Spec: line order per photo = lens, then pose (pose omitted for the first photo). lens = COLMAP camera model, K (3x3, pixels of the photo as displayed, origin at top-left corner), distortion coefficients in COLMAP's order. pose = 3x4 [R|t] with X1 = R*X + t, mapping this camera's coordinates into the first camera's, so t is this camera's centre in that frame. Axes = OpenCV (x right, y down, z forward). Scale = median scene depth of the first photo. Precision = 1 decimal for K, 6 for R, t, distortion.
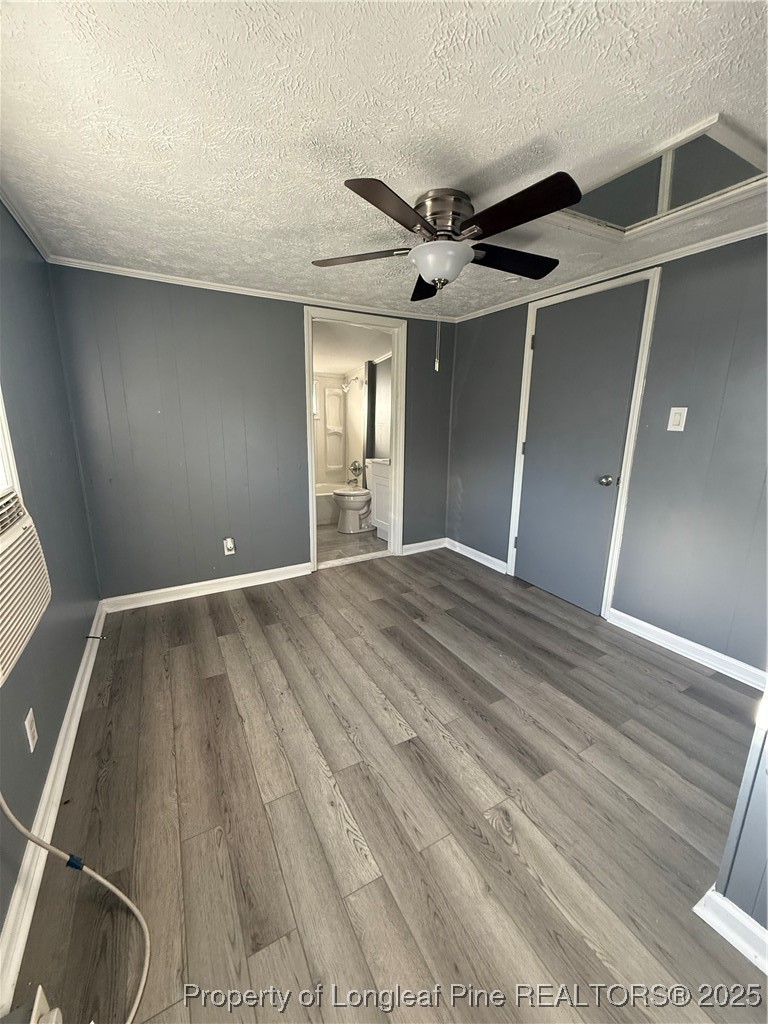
lens RADIAL K [[404.5, 0, 384.4], [0, 404.5, 507.6], [0, 0, 1]] dist [-0.001199, -0.000208]
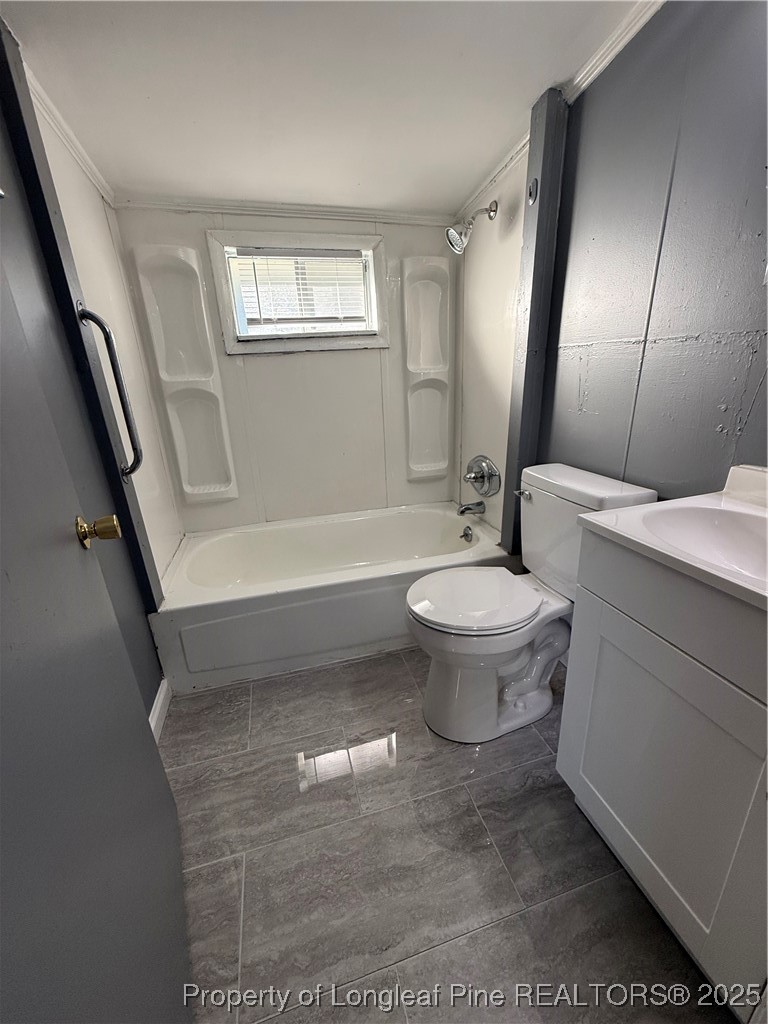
lens RADIAL K [[404.5, 0, 384.4], [0, 404.5, 507.6], [0, 0, 1]] dist [-0.001199, -0.000208]
pose [[0.964596, 0.028044, -0.262236, -0.267833], [0.004278, 0.992536, 0.121881, -0.519277], [0.263697, -0.118687, 0.957276, 2.775113]]
